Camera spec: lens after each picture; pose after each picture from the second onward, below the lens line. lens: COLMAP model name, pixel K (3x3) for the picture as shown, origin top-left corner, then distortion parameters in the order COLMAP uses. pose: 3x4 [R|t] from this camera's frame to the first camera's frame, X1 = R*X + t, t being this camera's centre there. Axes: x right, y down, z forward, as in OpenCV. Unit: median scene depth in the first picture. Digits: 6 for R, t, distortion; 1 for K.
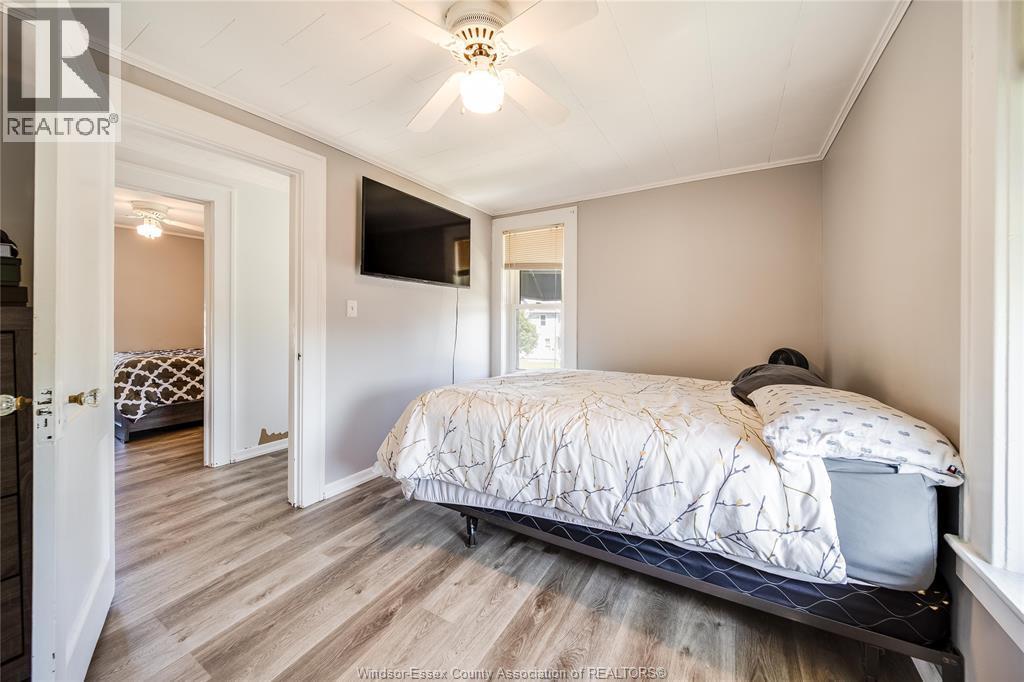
lens RADIAL K [[364.1, 0, 522.0], [0, 364.1, 315.1], [0, 0, 1]] dist [-0.000816, -0.000249]
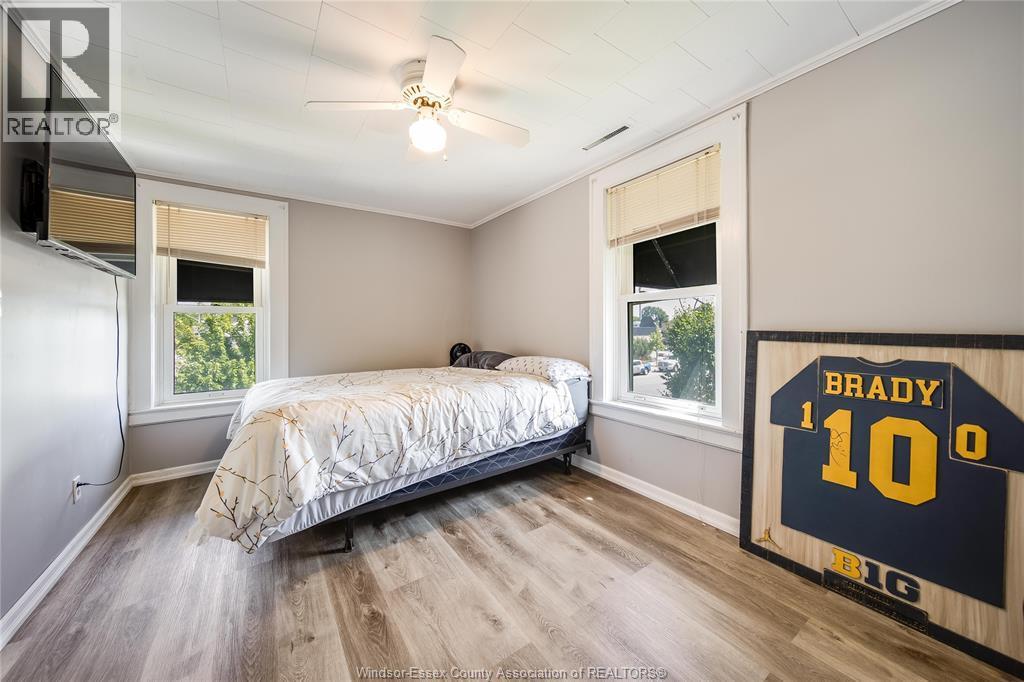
lens RADIAL K [[364.1, 0, 512.8], [0, 364.1, 333.9], [0, 0, 1]] dist [-0.000816, -0.000249]
pose [[0.421871, -0.016271, 0.906510, -1.040679], [-0.000502, 0.999835, 0.018179, 0.033770], [-0.906656, -0.008124, 0.421793, 0.226714]]
